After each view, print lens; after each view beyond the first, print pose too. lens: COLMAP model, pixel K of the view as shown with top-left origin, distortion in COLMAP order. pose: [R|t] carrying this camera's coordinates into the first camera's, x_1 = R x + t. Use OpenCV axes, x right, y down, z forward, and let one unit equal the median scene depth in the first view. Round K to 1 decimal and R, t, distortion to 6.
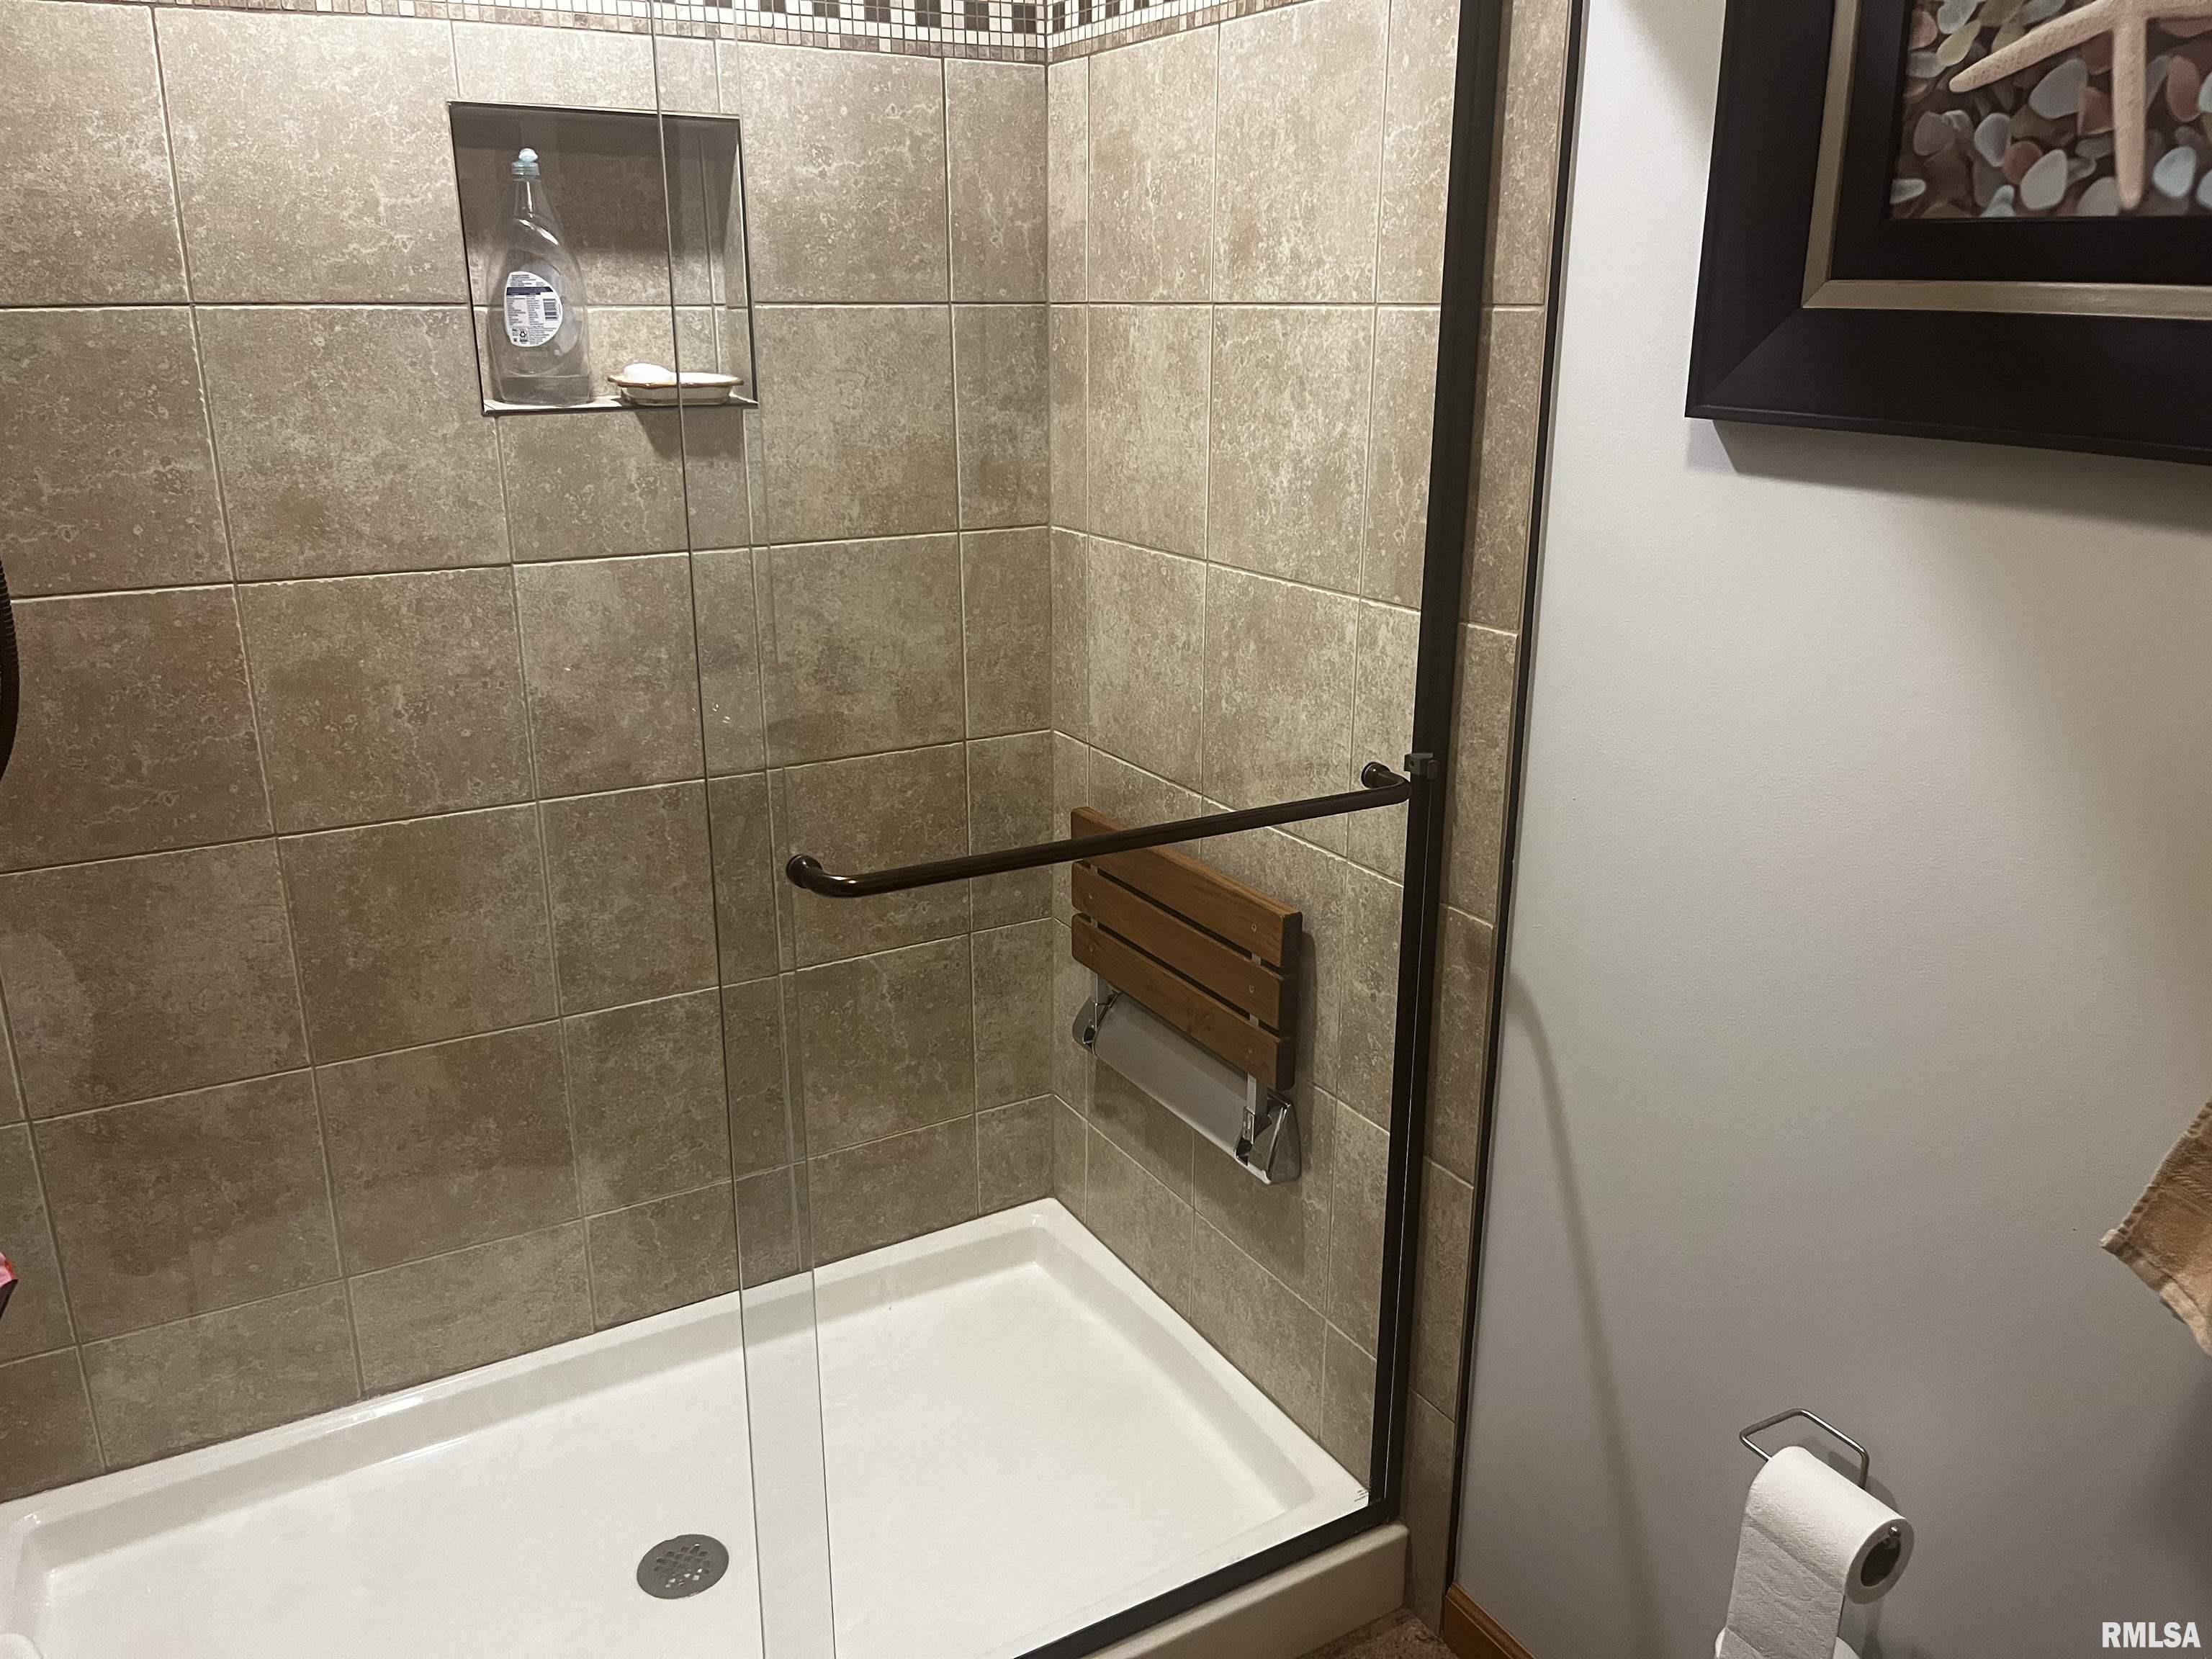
lens RADIAL K [[1674.8, 0, 1113.0], [0, 1674.8, 883.2], [0, 0, 1]] dist [0.065628, -0.092088]
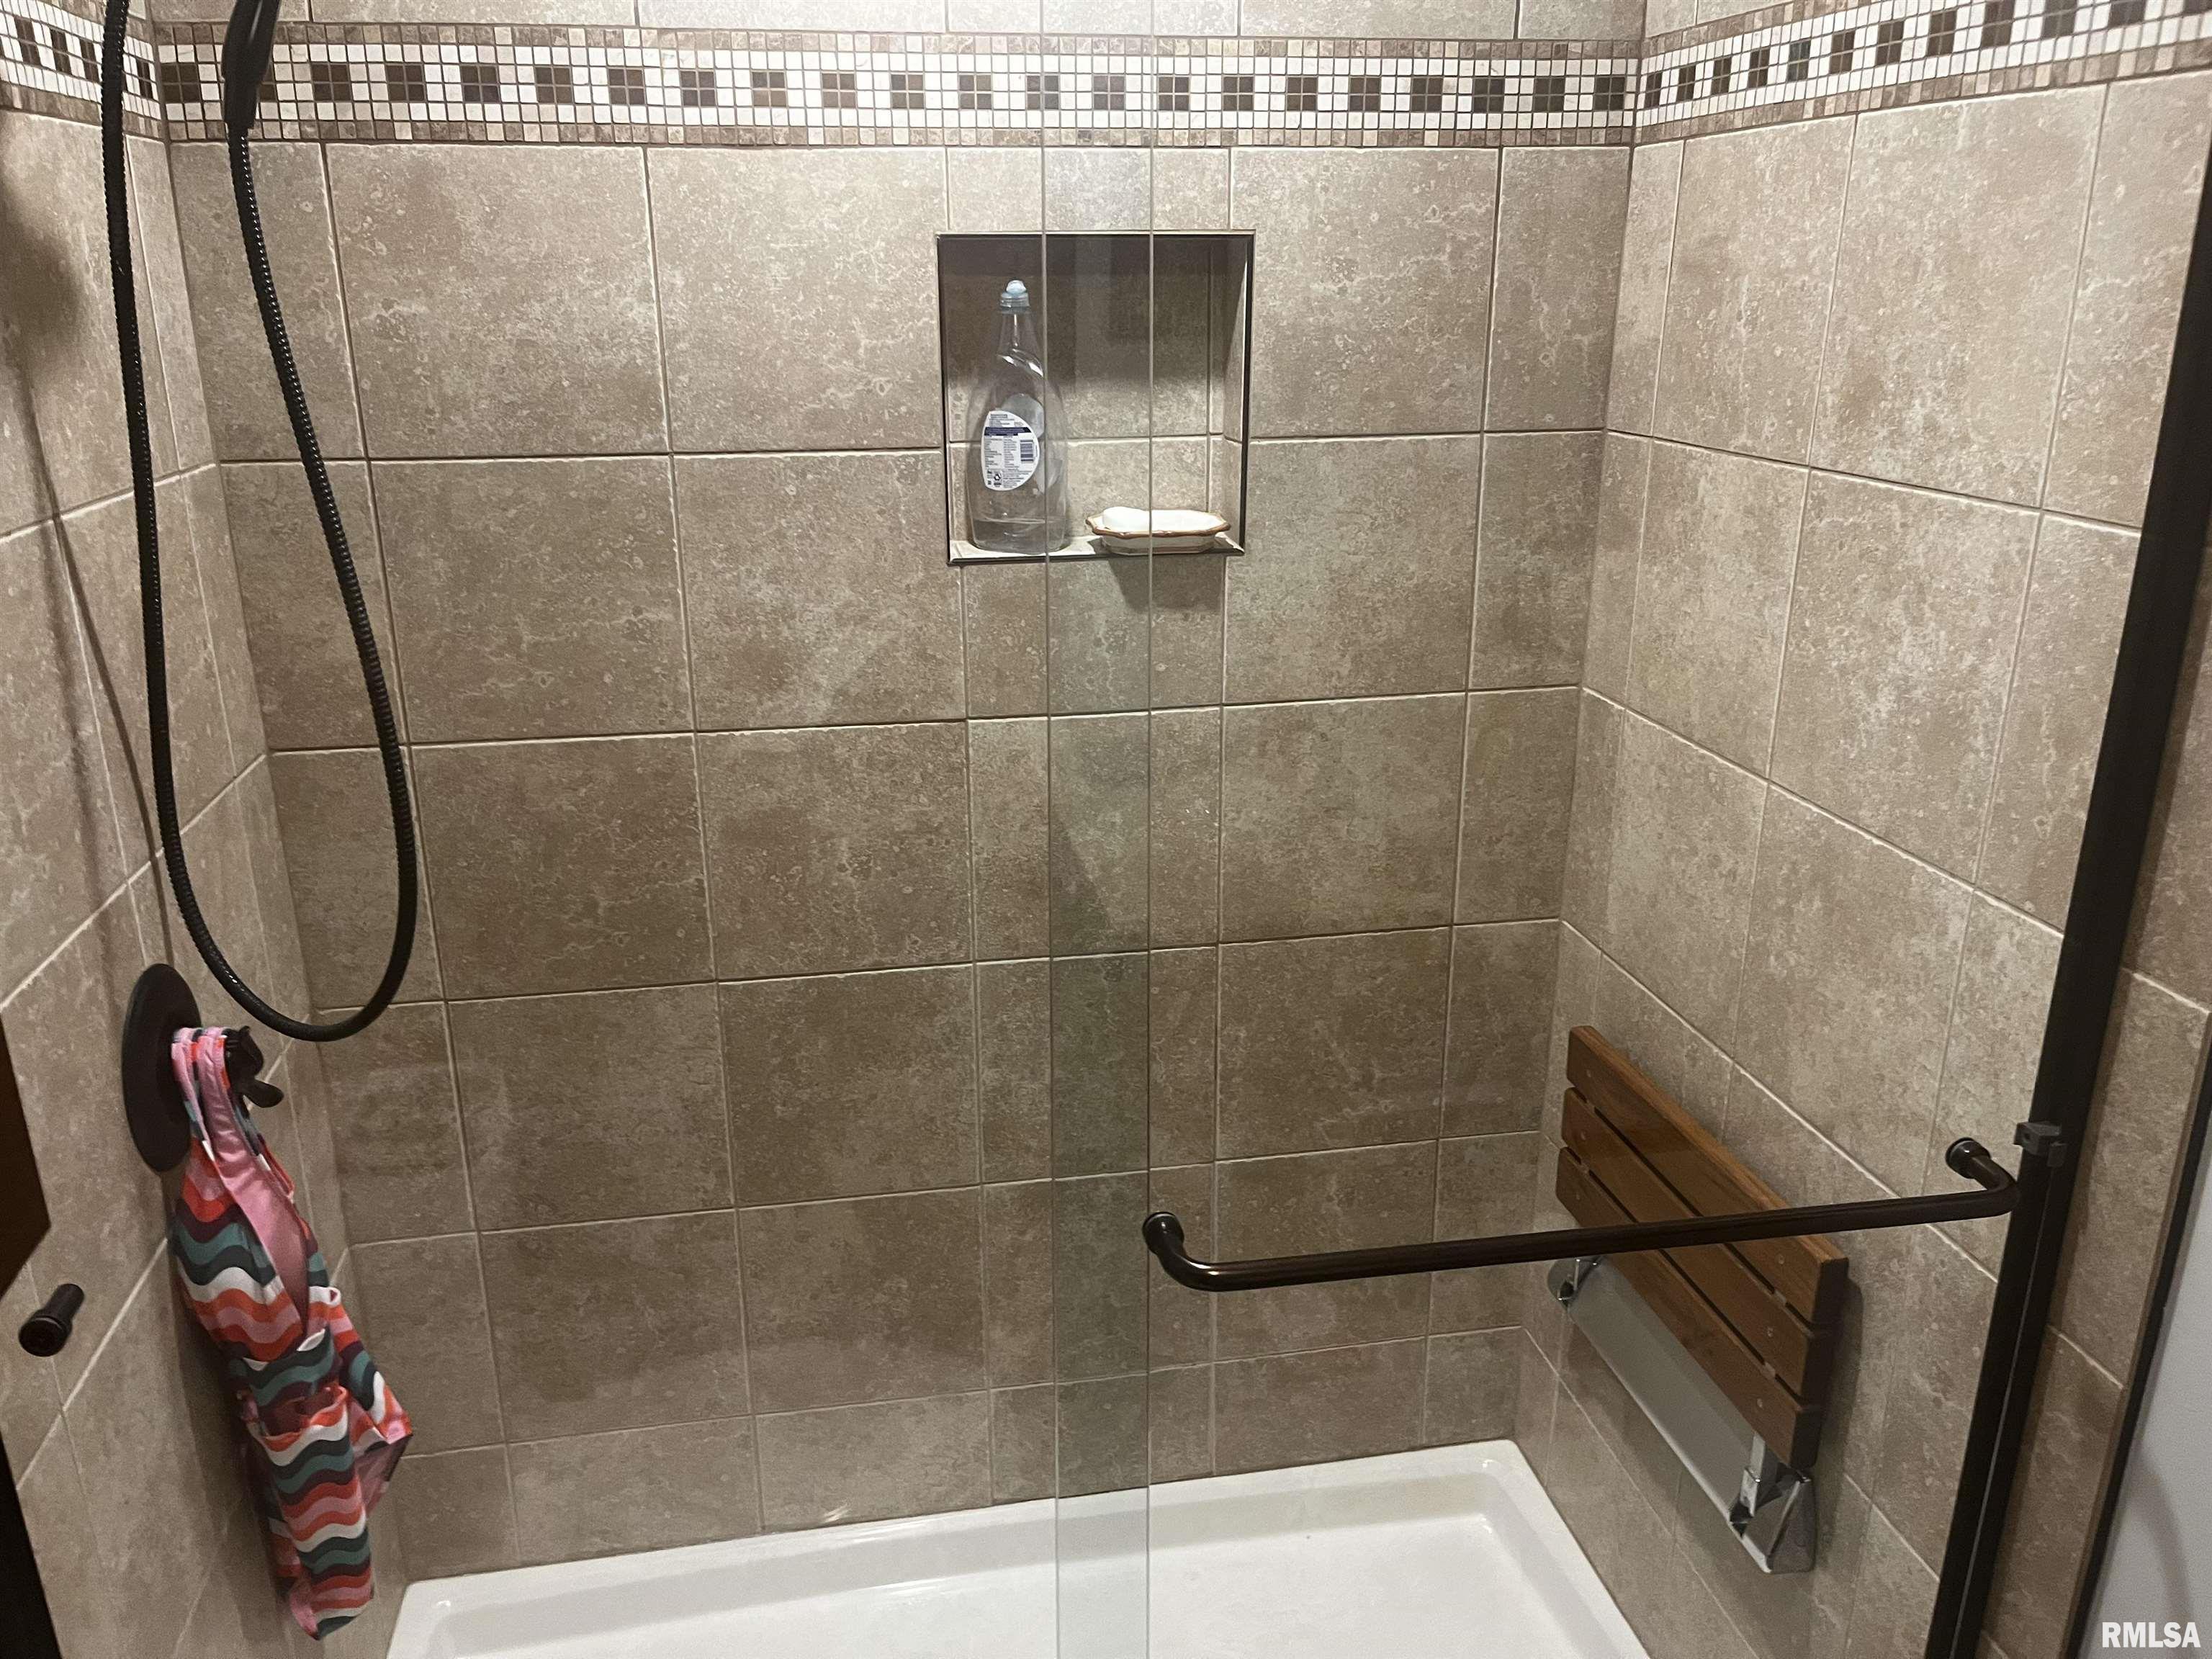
lens RADIAL K [[1674.8, 0, 1126.0], [0, 1674.8, 836.1], [0, 0, 1]] dist [0.065628, -0.092088]
pose [[0.942237, 0.103456, -0.318569, 0.026850], [-0.098853, 0.994631, 0.030628, -0.162130], [0.320028, 0.002633, 0.947405, 0.155353]]
